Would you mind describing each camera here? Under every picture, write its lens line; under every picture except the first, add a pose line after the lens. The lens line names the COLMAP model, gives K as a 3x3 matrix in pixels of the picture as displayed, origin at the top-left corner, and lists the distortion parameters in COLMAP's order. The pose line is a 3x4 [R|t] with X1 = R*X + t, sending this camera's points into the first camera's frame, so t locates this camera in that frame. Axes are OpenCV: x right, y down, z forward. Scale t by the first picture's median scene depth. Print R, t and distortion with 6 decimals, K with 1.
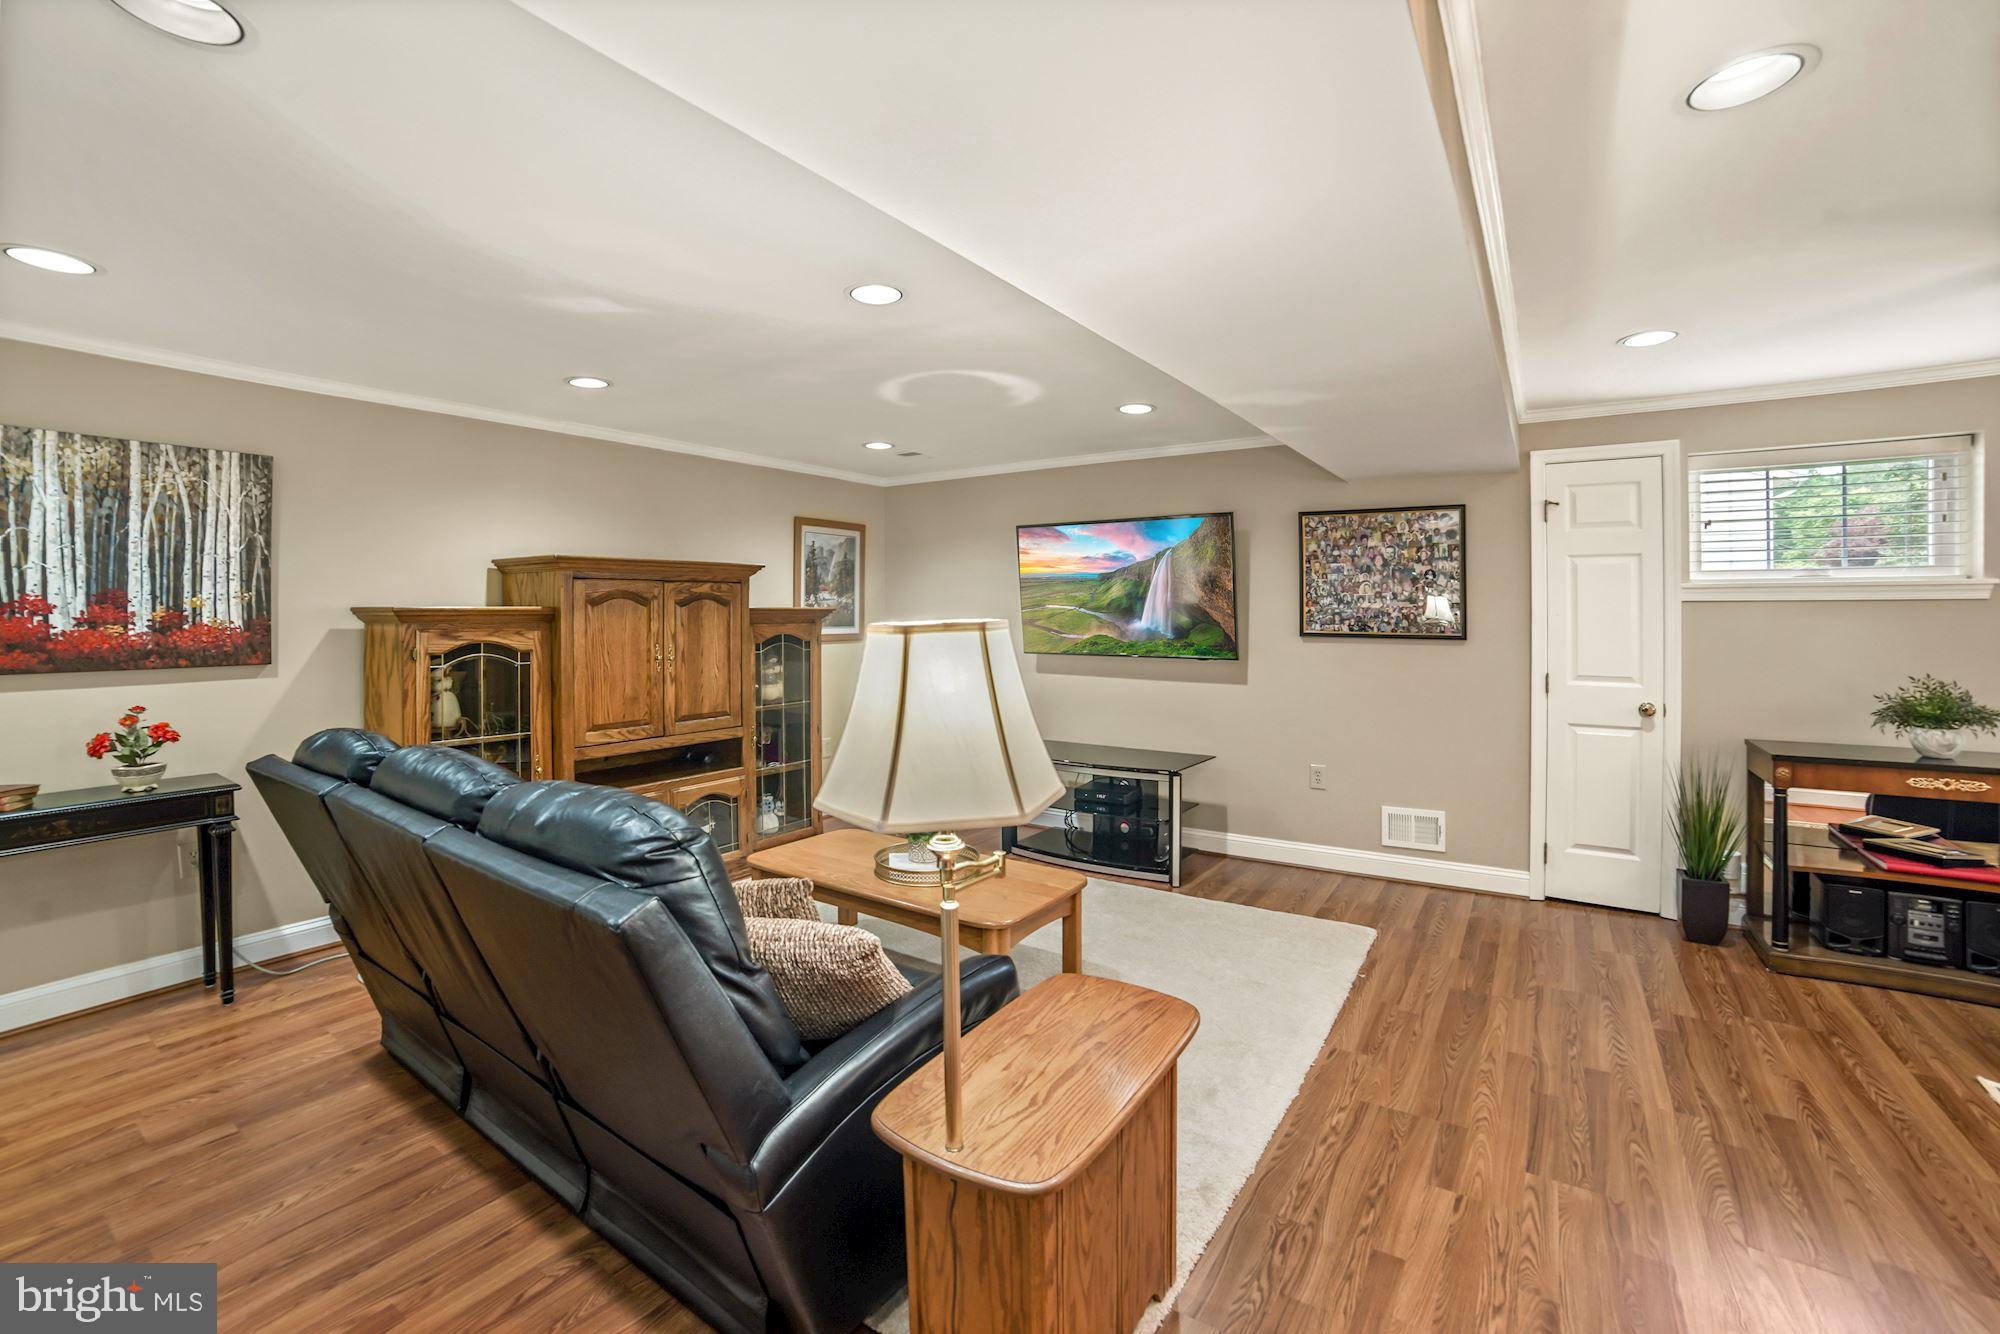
lens RADIAL K [[855.4, 0, 986.3], [0, 855.4, 624.8], [0, 0, 1]] dist [-0.080789, 0.027342]
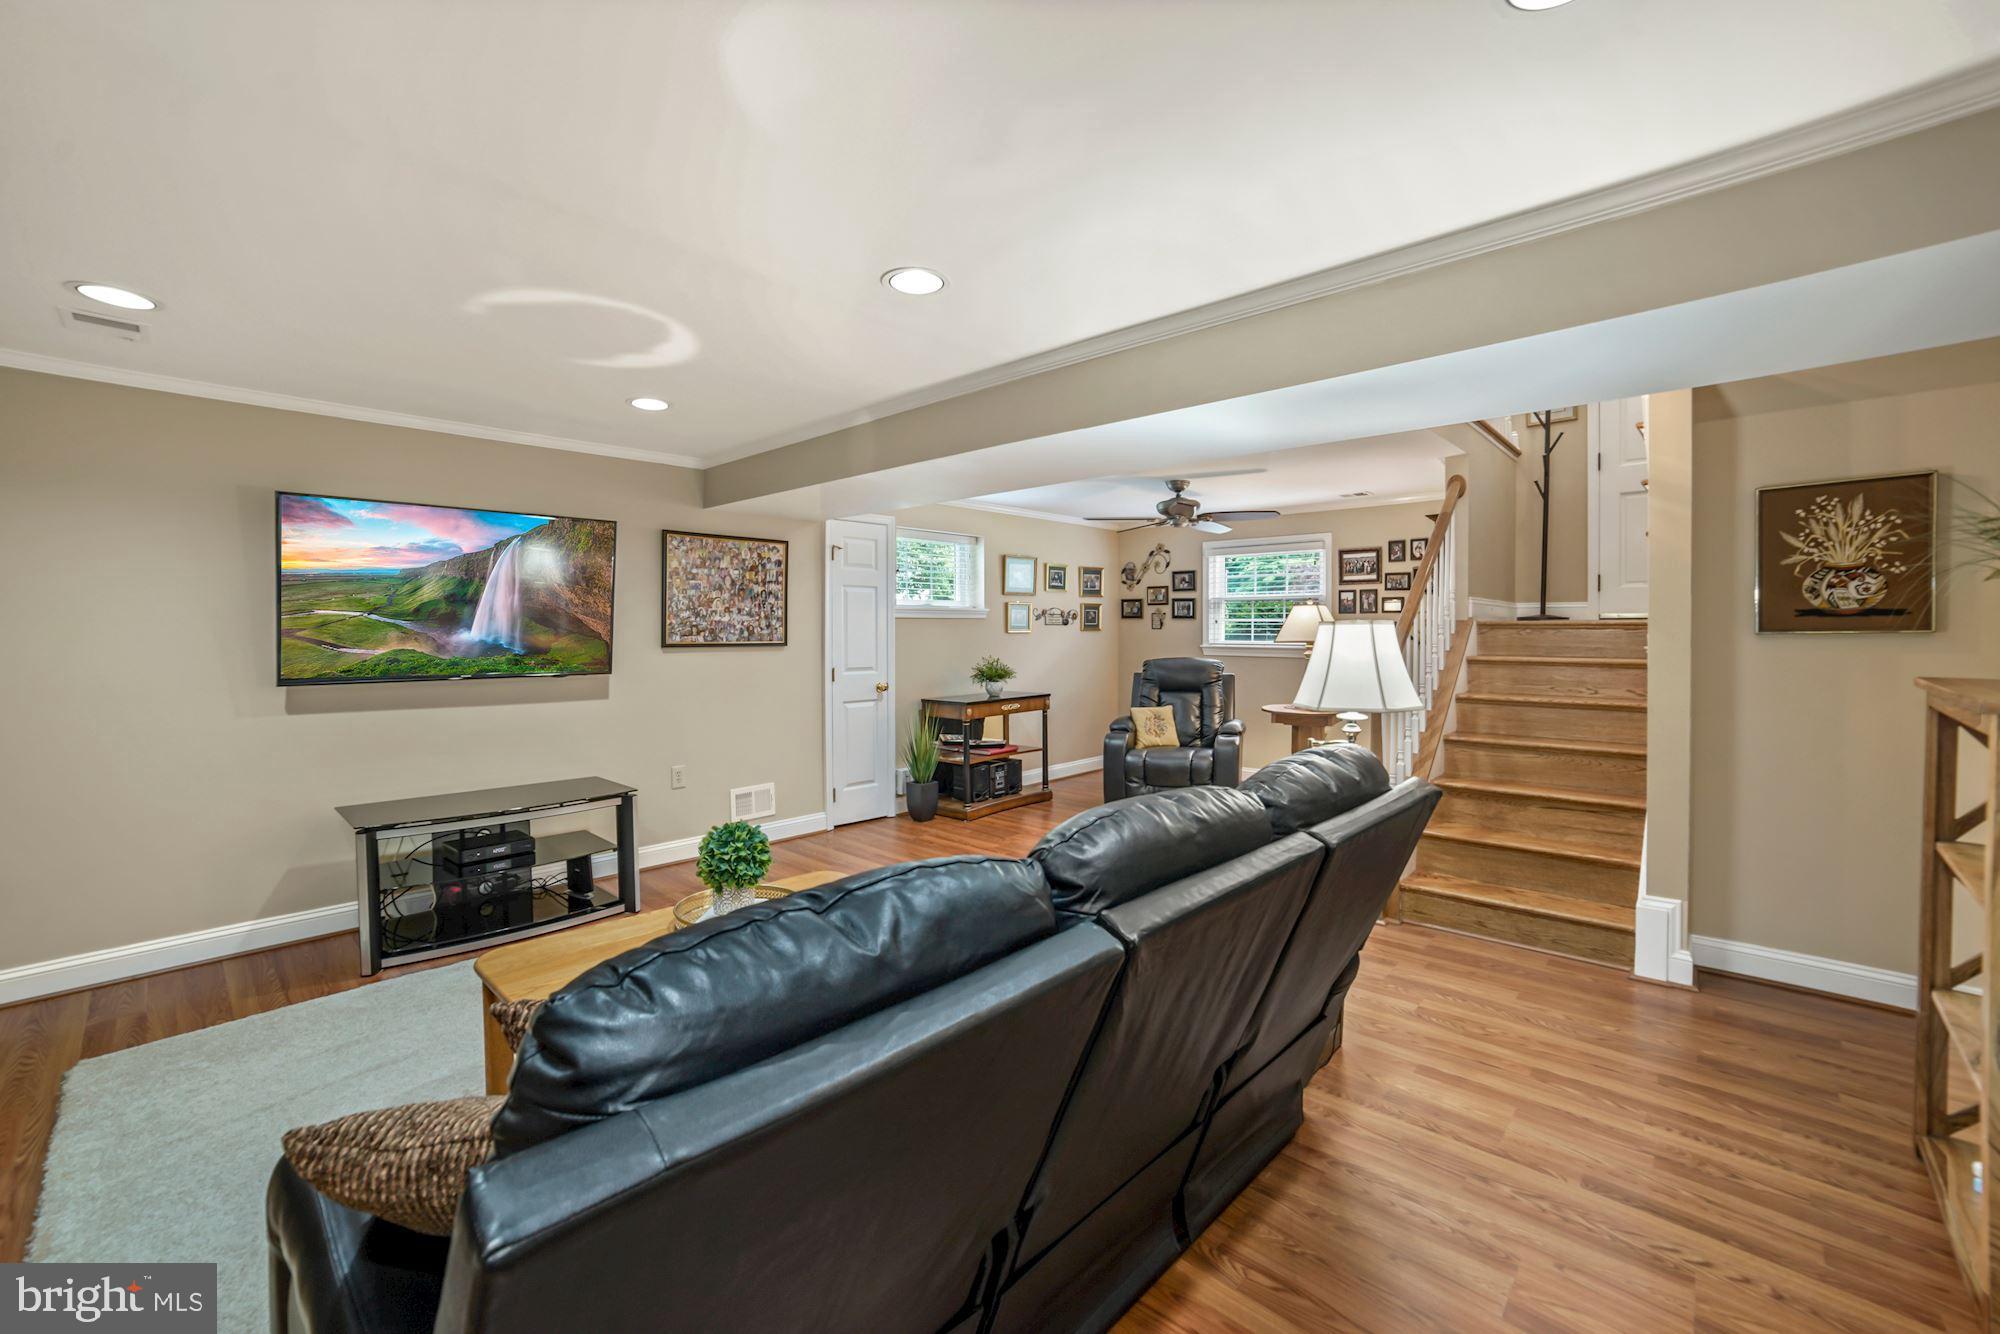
lens RADIAL K [[836.5, 0, 987.3], [0, 836.5, 658.3], [0, 0, 1]] dist [-0.091507, 0.034779]
pose [[0.162205, -0.031138, 0.986266, -0.700635], [0.019772, 0.999404, 0.028301, 0.007499], [-0.986559, 0.014909, 0.162724, 0.521833]]
